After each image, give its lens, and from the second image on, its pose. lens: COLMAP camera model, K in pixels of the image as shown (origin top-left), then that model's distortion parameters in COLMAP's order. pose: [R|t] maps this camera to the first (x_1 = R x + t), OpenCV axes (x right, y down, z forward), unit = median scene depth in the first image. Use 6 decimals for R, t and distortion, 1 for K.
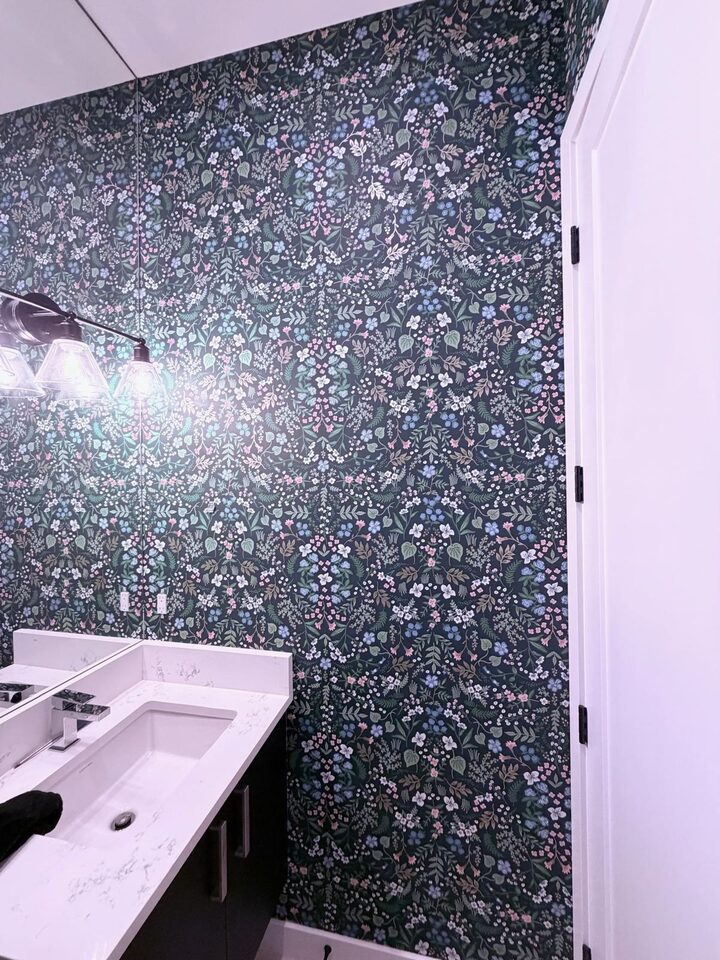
lens RADIAL K [[382.8, 0, 359.6], [0, 382.8, 475.6], [0, 0, 1]] dist [-0.001795, -0.000279]
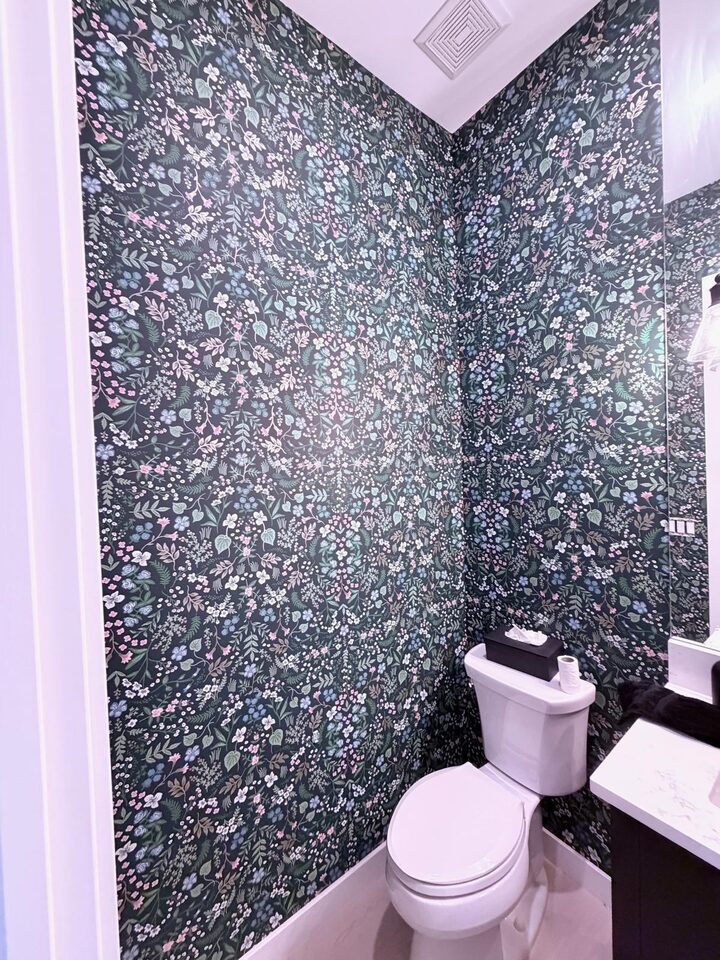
lens RADIAL K [[382.8, 0, 361.2], [0, 382.8, 479.2], [0, 0, 1]] dist [-0.001795, -0.000279]
pose [[0.764287, 0.005531, -0.644852, 0.446357], [0.026868, 0.998822, 0.040412, 0.019962], [0.644316, -0.048212, 0.763238, -0.317882]]
